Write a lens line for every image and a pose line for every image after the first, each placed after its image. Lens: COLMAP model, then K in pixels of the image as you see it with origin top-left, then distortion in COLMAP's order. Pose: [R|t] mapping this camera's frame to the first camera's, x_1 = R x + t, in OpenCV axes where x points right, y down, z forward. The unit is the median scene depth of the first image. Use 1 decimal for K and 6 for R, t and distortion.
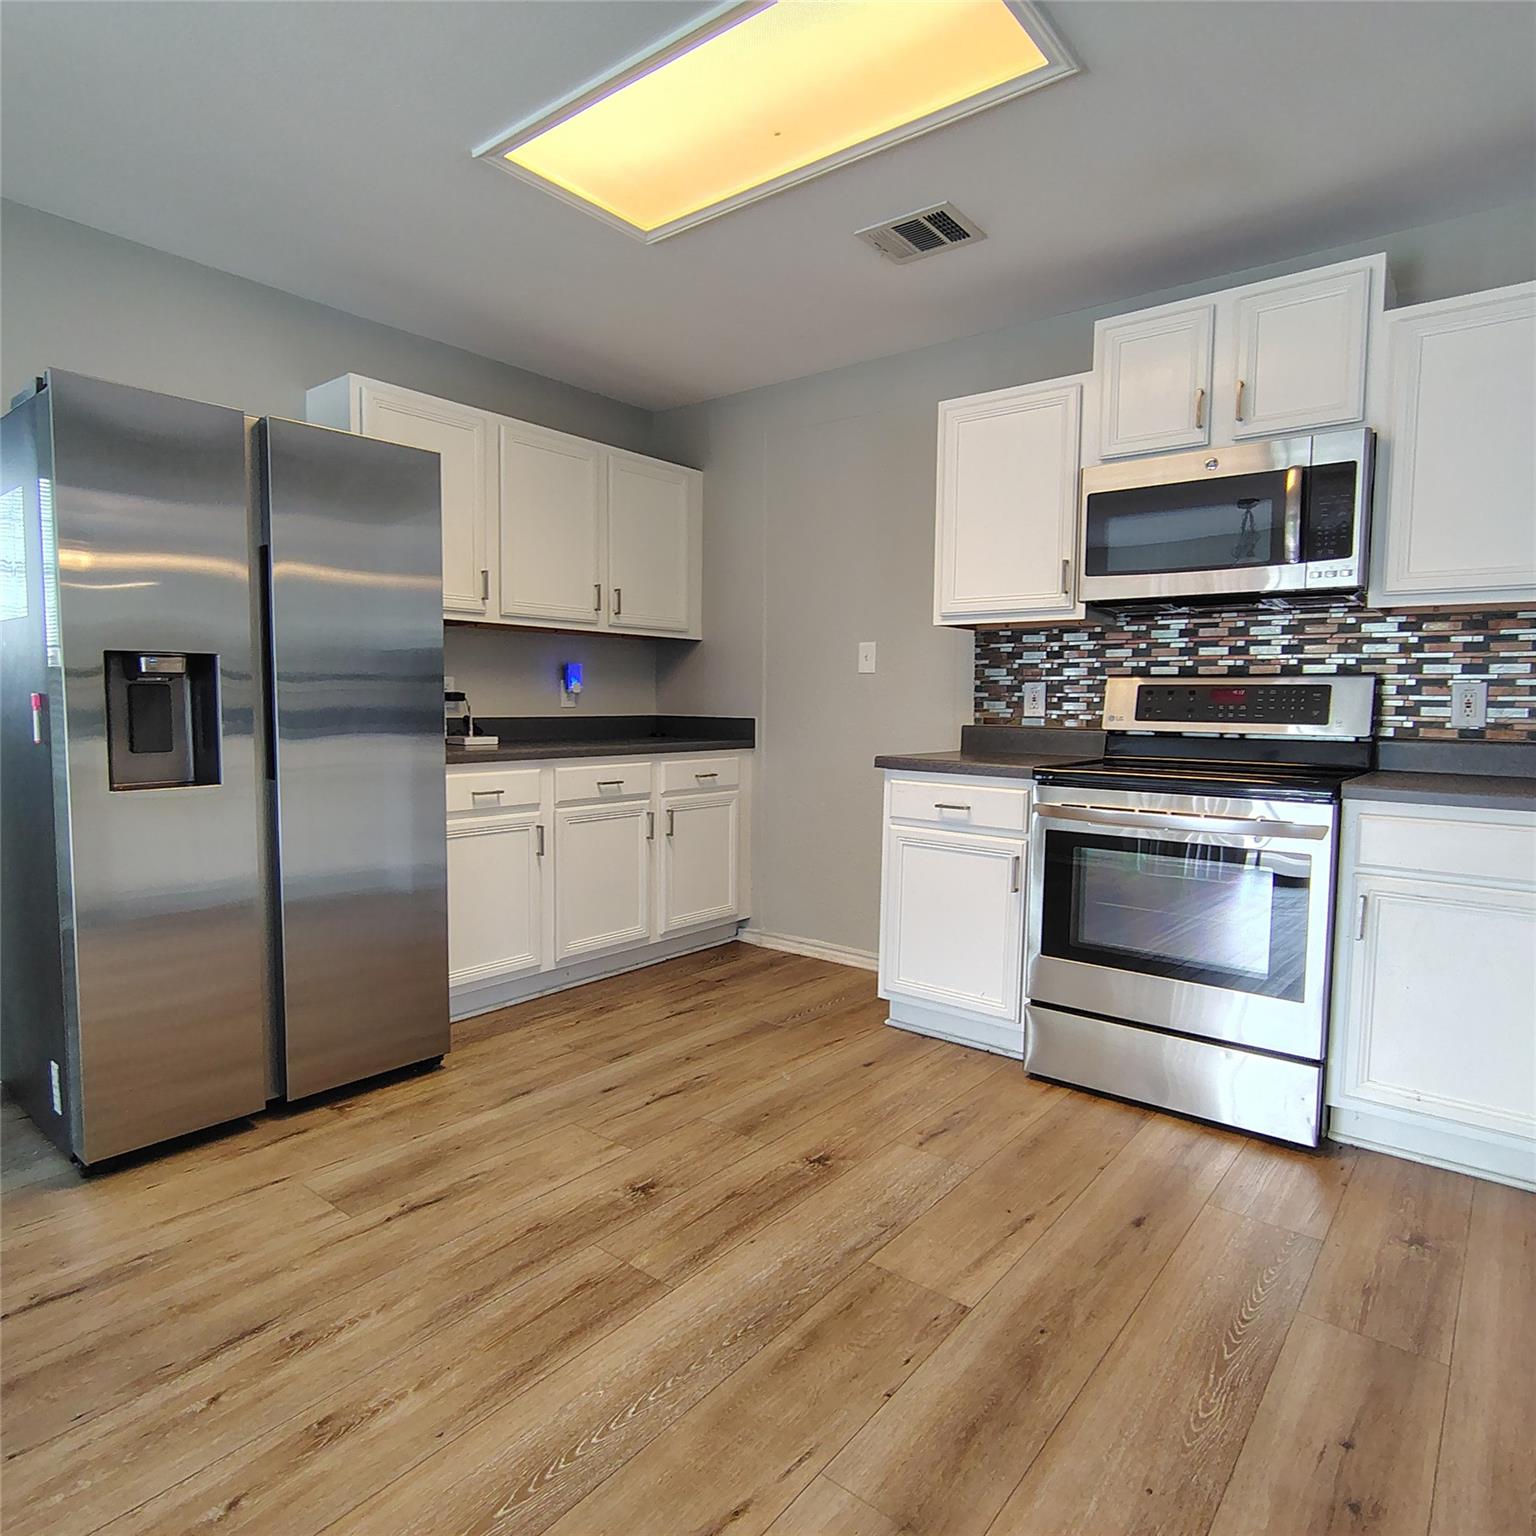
lens RADIAL K [[955.5, 0, 758.5], [0, 955.5, 762.7], [0, 0, 1]] dist [-0.002572, -0.001839]
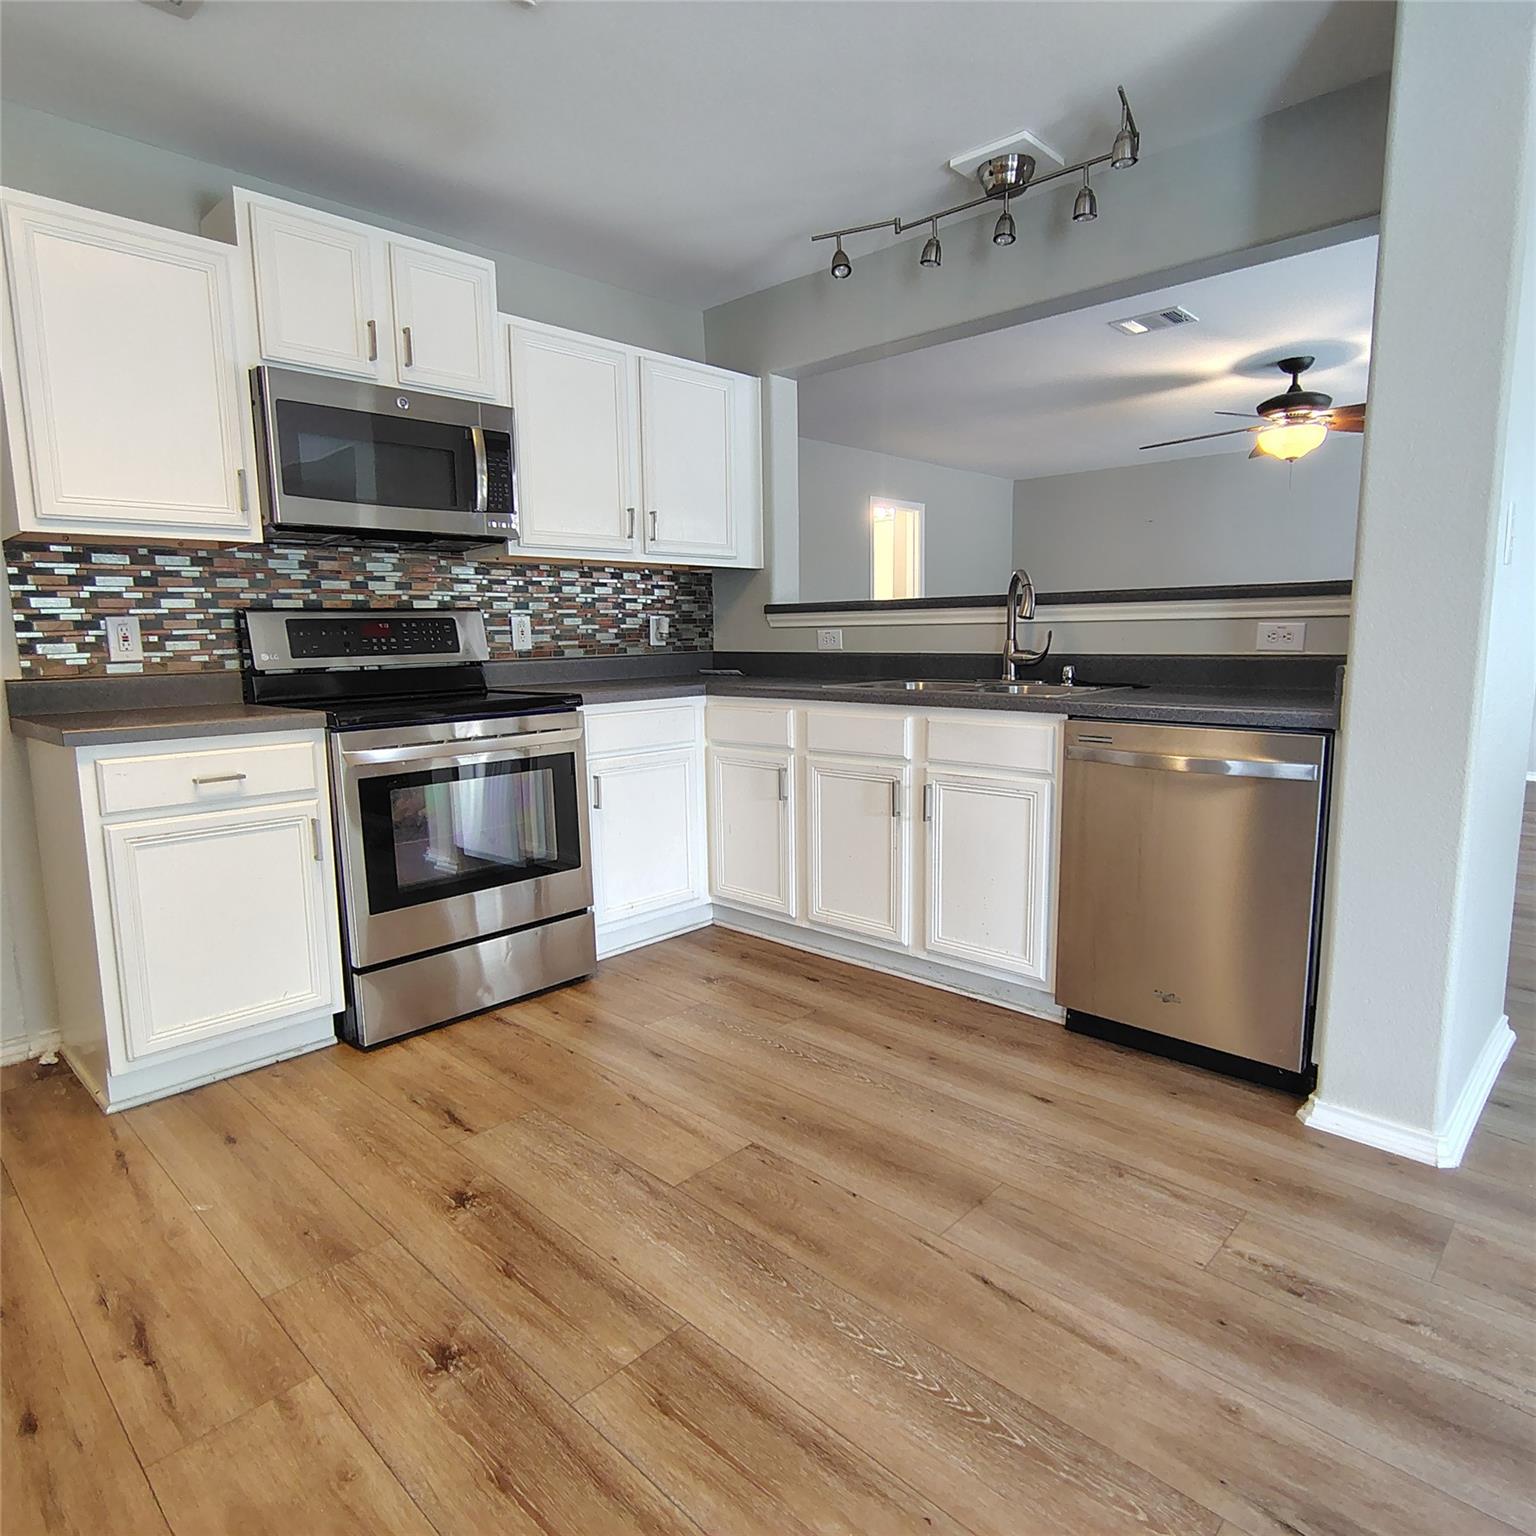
lens RADIAL K [[955.5, 0, 765.4], [0, 955.5, 763.2], [0, 0, 1]] dist [-0.002572, -0.001839]
pose [[0.085012, -0.151295, 0.984826, -0.543618], [0.084999, 0.985902, 0.144123, -0.042201], [-0.992748, 0.071457, 0.096674, 0.514201]]
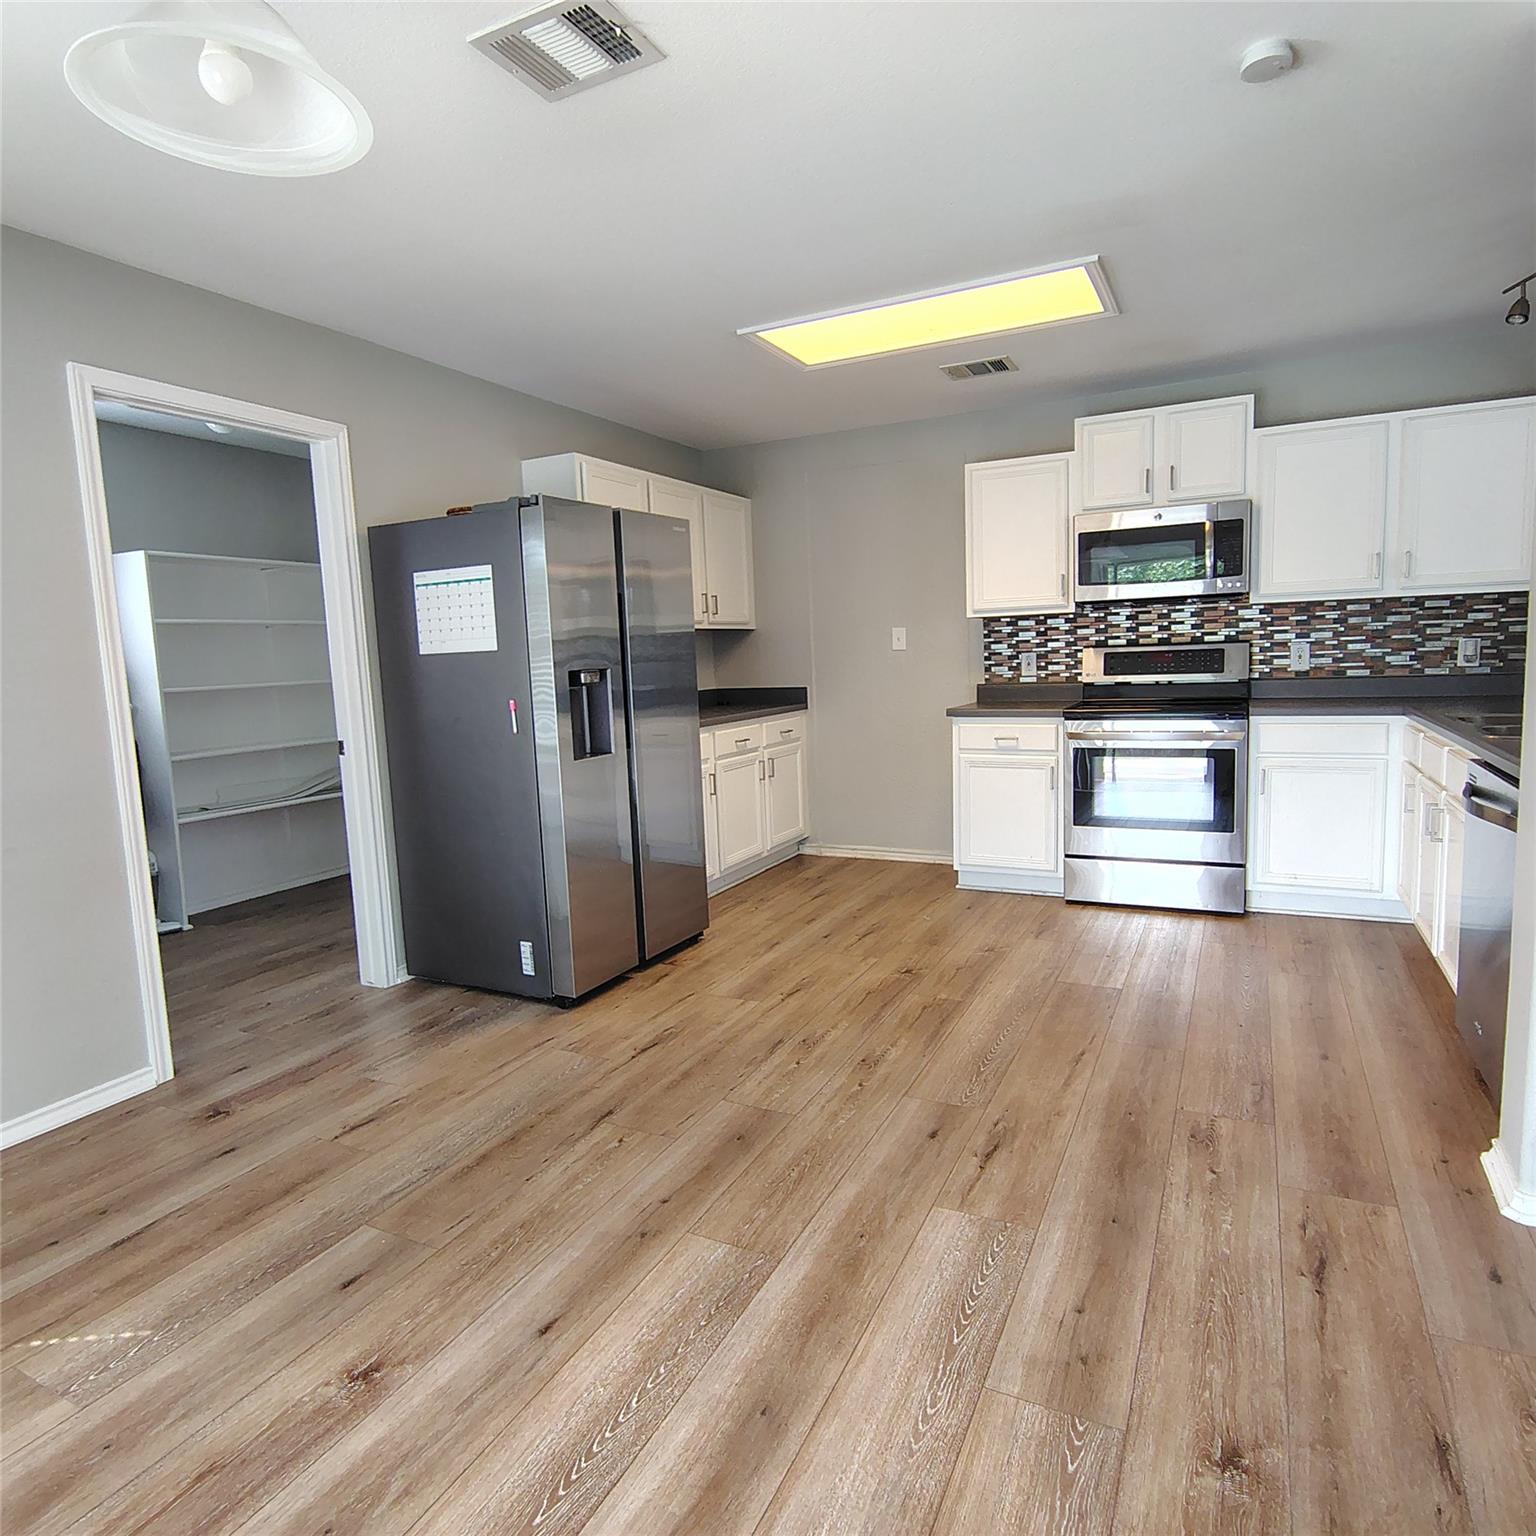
lens RADIAL K [[955.5, 0, 760.5], [0, 955.5, 762.2], [0, 0, 1]] dist [-0.002572, -0.001839]
pose [[0.976207, -0.073393, 0.204044, -0.528521], [0.064218, 0.996620, 0.051238, -0.021429], [-0.207115, -0.036916, 0.977620, -0.450030]]
